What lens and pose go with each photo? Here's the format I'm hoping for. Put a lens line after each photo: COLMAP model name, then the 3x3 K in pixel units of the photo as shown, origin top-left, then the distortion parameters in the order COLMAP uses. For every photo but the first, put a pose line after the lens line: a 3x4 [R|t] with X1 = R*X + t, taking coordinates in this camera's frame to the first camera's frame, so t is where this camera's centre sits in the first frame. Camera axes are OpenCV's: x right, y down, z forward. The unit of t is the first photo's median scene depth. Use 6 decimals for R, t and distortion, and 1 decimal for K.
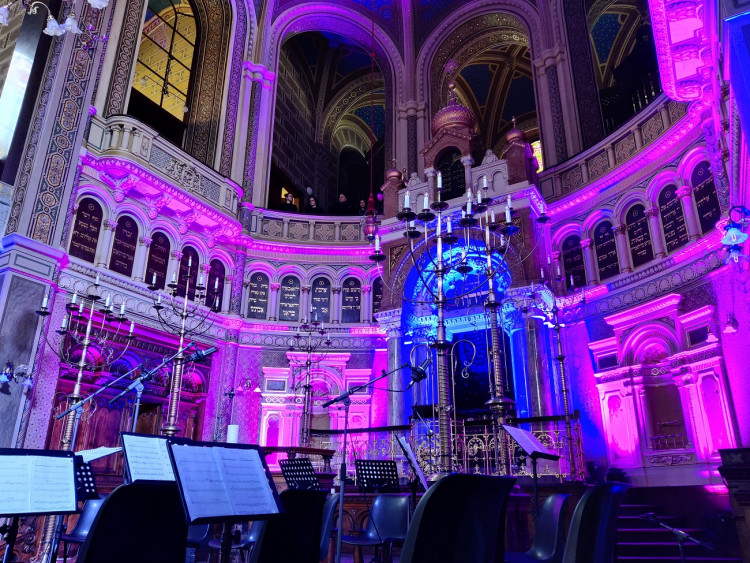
lens RADIAL K [[567.9, 0, 370.4], [0, 567.9, 297.0], [0, 0, 1]] dist [0.008842, -0.007464]
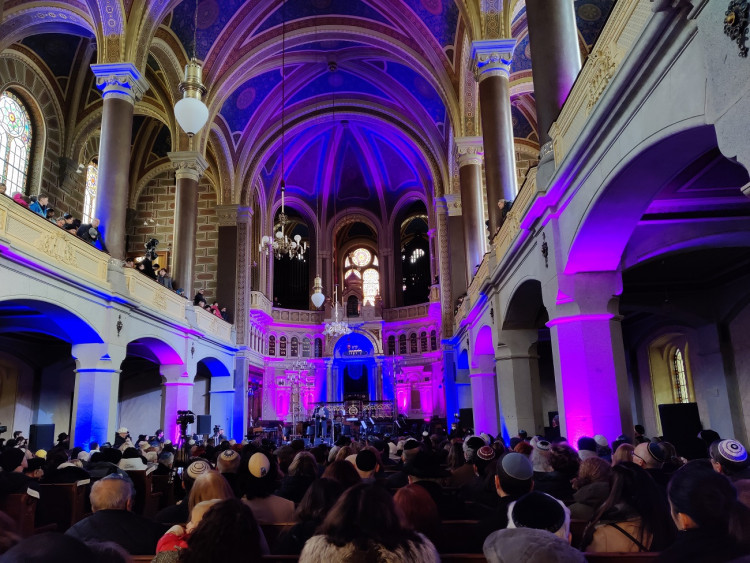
lens RADIAL K [[564.3, 0, 362.1], [0, 564.3, 293.3], [0, 0, 1]] dist [0.032609, -0.046598]
pose [[0.888007, 0.071837, 0.454185, -1.298874], [-0.126909, 0.987647, 0.091915, -0.663211], [-0.441971, -0.139261, 0.886153, -1.713032]]
